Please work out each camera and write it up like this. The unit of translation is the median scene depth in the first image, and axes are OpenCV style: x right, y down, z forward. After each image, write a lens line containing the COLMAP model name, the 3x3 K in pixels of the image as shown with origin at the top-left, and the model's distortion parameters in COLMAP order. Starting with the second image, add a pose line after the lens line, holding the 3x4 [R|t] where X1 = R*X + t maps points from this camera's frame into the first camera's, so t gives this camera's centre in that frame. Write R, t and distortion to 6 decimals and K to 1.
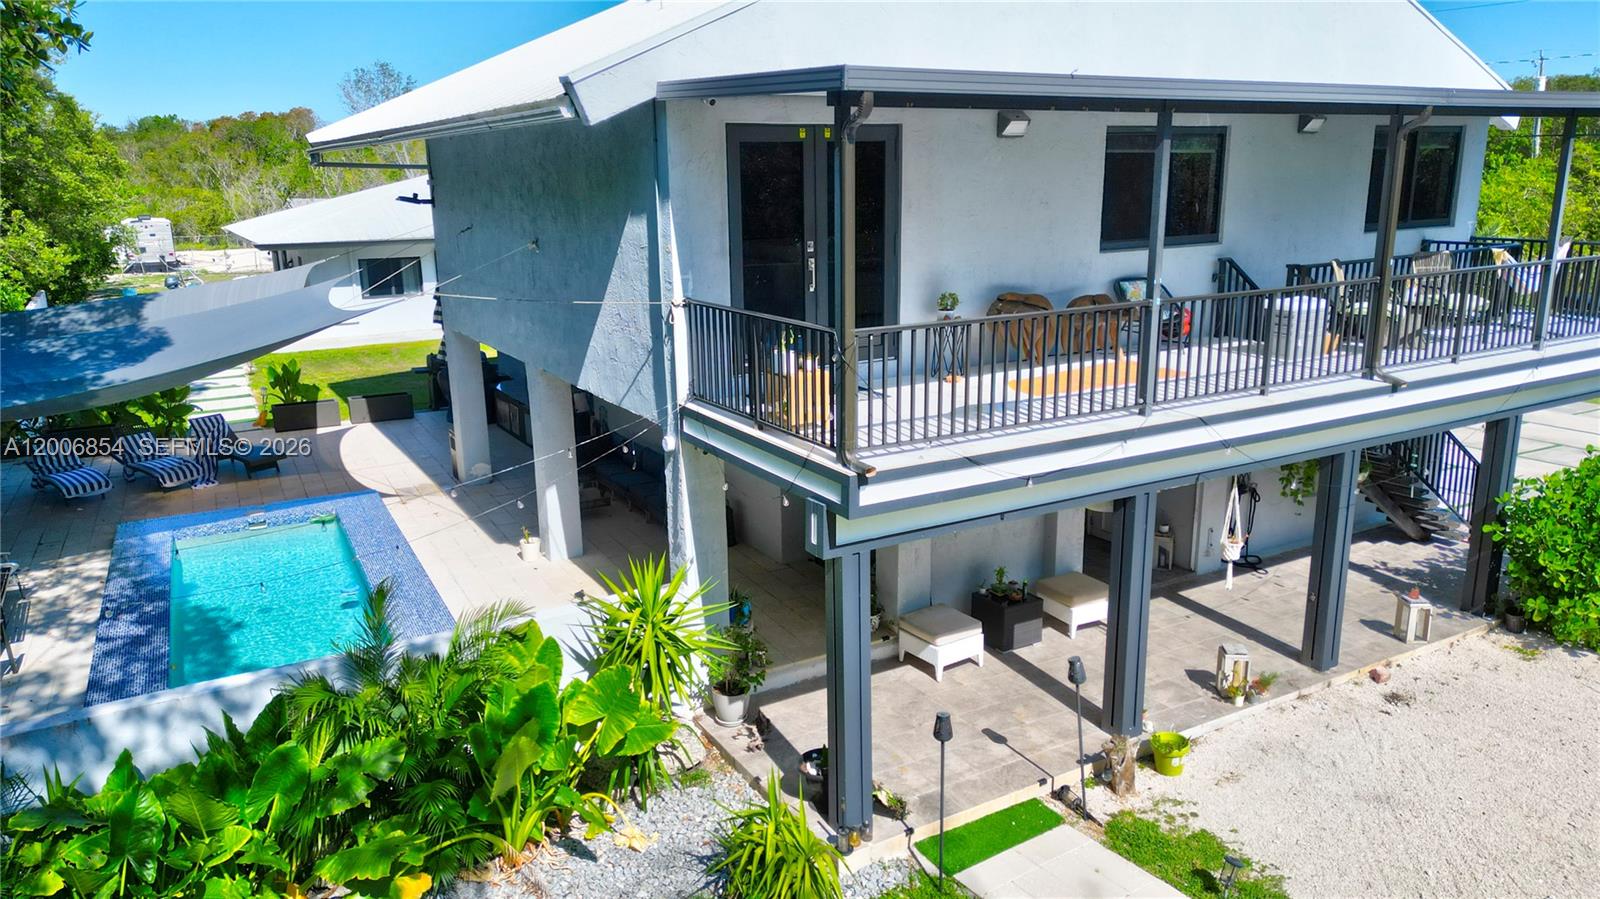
lens RADIAL K [[1115.2, 0, 800.0], [0, 1115.2, 449.5], [0, 0, 1]] dist [0.087452, -0.101178]
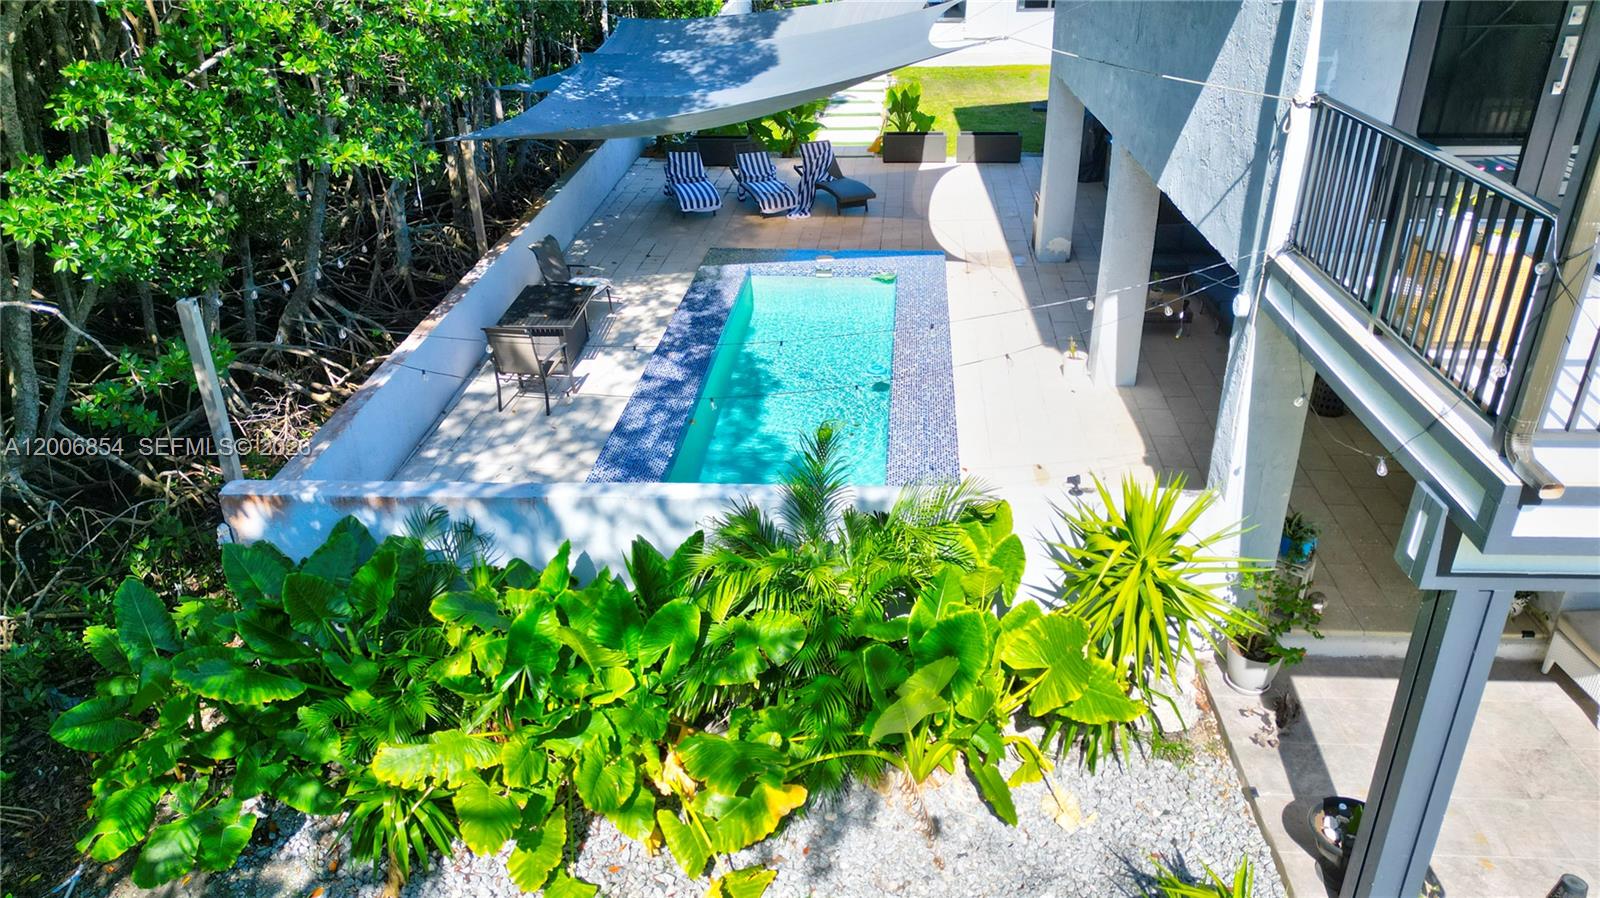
lens RADIAL K [[1115.2, 0, 800.0], [0, 1115.2, 449.0], [0, 0, 1]] dist [0.087452, -0.101178]
pose [[0.838404, 0.251302, -0.483659, 0.013504], [-0.127562, 0.953192, 0.274140, -0.074873], [0.529912, -0.168144, 0.831217, 0.244267]]
